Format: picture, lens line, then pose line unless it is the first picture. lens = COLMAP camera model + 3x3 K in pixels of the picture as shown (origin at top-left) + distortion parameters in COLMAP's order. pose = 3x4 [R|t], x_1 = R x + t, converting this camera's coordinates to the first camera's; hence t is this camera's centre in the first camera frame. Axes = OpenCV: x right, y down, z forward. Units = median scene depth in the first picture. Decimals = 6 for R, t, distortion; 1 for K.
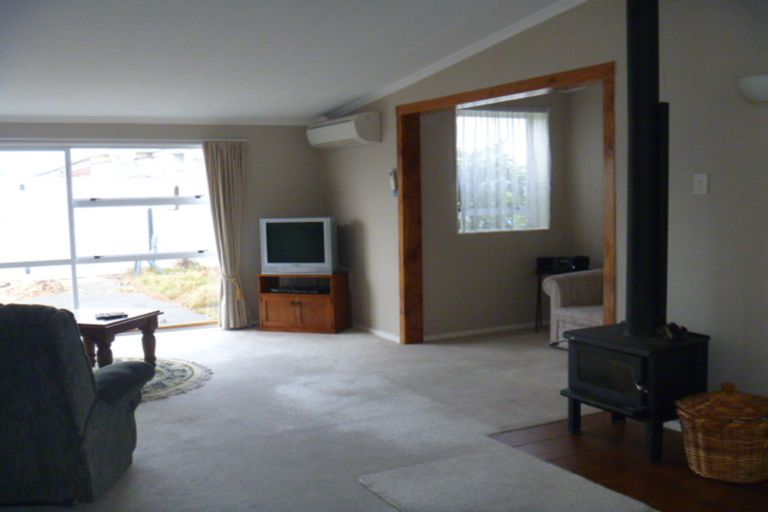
lens RADIAL K [[800.9, 0, 382.5], [0, 800.9, 256.3], [0, 0, 1]] dist [-0.091443, 0.000000]
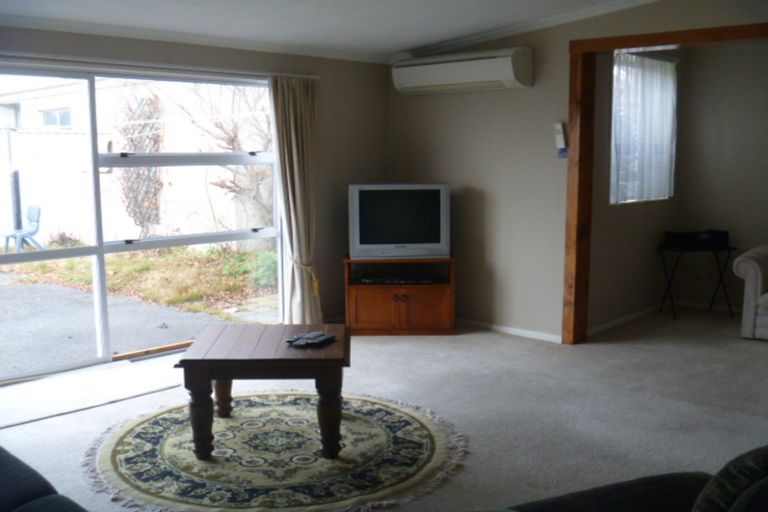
lens RADIAL K [[800.9, 0, 385.2], [0, 800.9, 255.4], [0, 0, 1]] dist [-0.091443, 0.000000]
pose [[0.944892, -0.024764, 0.326445, -0.372357], [0.011448, 0.999025, 0.042649, -0.013161], [-0.327183, -0.036562, 0.944254, 0.293541]]
